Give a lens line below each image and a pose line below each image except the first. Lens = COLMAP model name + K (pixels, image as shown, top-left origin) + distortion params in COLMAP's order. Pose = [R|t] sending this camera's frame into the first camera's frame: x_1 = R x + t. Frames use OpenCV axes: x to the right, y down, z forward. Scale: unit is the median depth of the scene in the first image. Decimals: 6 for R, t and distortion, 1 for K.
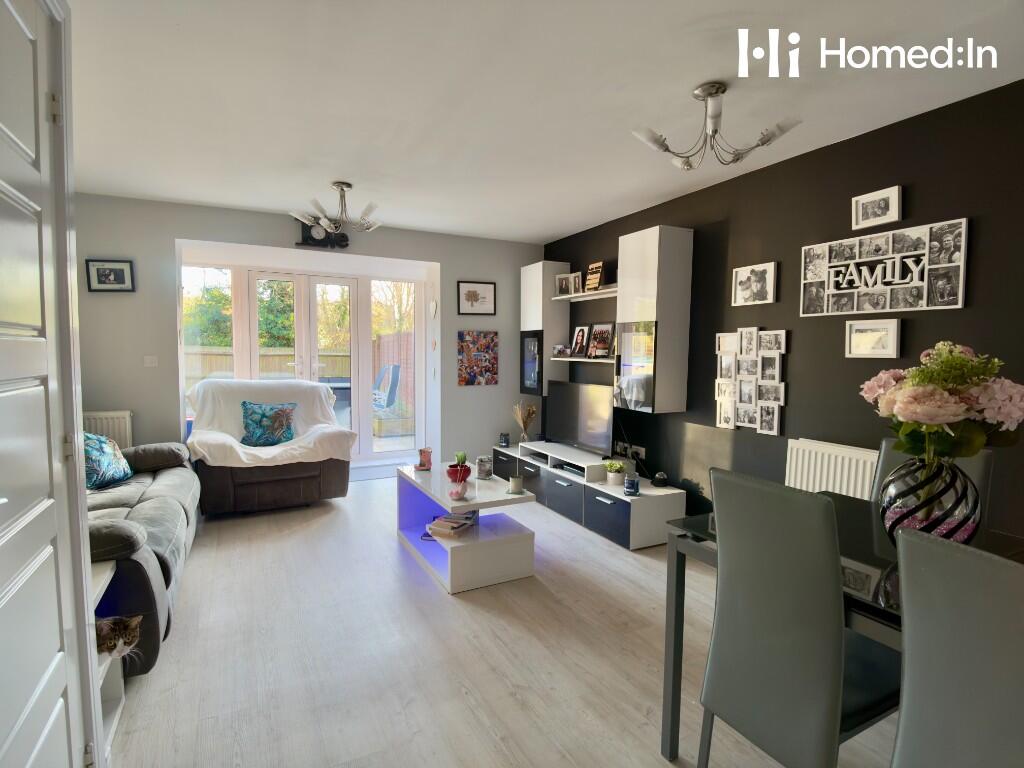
lens RADIAL K [[513.4, 0, 512.0], [0, 513.4, 384.0], [0, 0, 1]] dist [-0.000956, -0.000542]
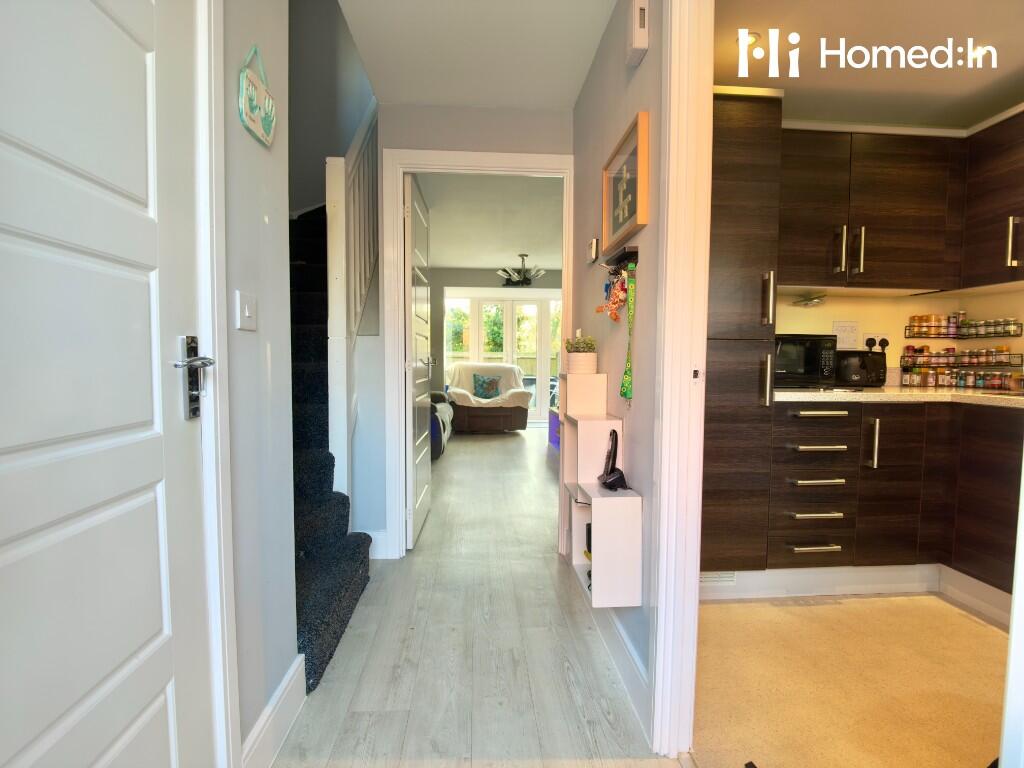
lens RADIAL K [[513.4, 0, 512.0], [0, 513.4, 384.0], [0, 0, 1]] dist [-0.000956, -0.000542]
pose [[0.916418, 0.018256, -0.399805, 0.445431], [-0.025834, 0.999574, -0.013573, 0.128061], [0.399387, 0.022767, 0.916500, -0.832749]]
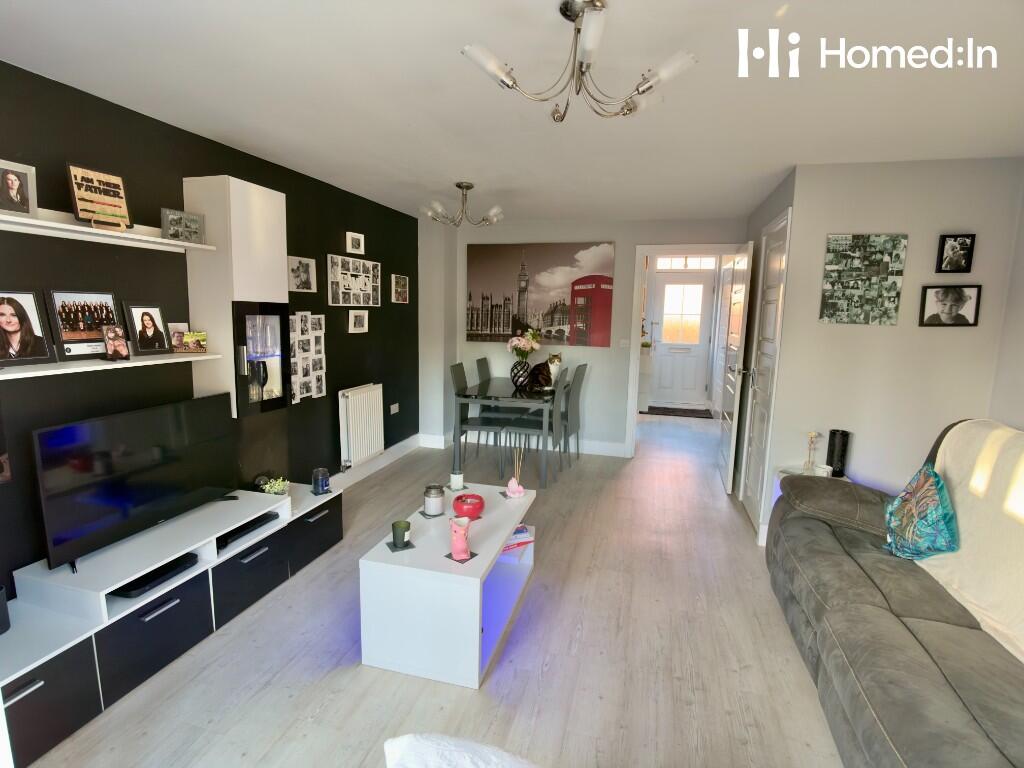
lens RADIAL K [[513.4, 0, 512.0], [0, 513.4, 384.0], [0, 0, 1]] dist [-0.000956, -0.000542]
pose [[-0.725402, -0.119674, 0.677842, -0.580485], [0.021080, 0.980446, 0.195658, -0.141541], [-0.688002, 0.156219, -0.708695, 1.295583]]
